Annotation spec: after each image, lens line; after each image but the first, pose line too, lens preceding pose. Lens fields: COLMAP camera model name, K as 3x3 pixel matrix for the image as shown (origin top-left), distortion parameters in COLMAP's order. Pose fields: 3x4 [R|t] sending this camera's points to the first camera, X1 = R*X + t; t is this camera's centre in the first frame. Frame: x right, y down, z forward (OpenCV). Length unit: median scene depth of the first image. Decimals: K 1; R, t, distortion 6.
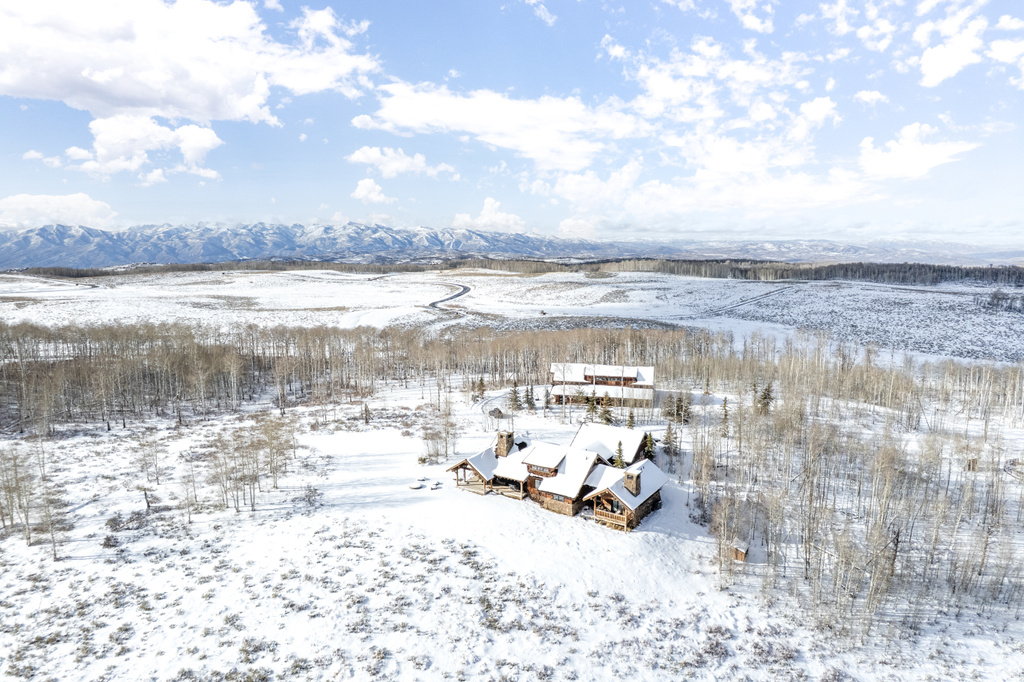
lens RADIAL K [[659.0, 0, 513.9], [0, 659.0, 342.2], [0, 0, 1]] dist [-0.080157, 0.072495]
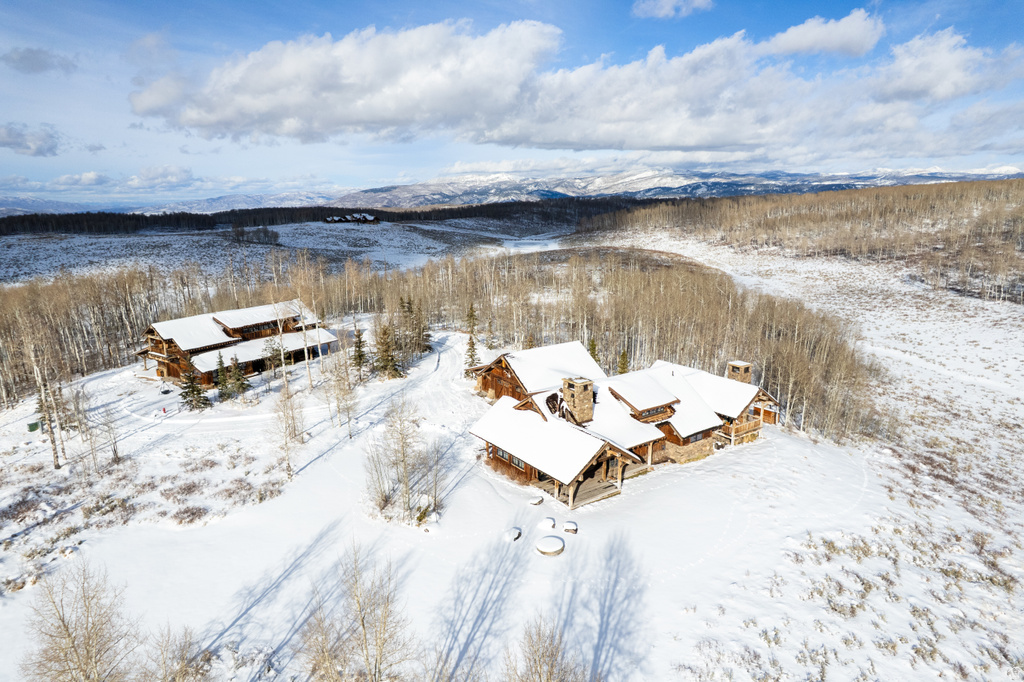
lens RADIAL K [[659.0, 0, 513.9], [0, 659.0, 342.2], [0, 0, 1]] dist [-0.080157, 0.072495]
pose [[0.356325, -0.208256, 0.910858, -0.667710], [0.151919, 0.974786, 0.163441, 0.006614], [-0.921929, 0.080139, 0.378979, 1.039403]]
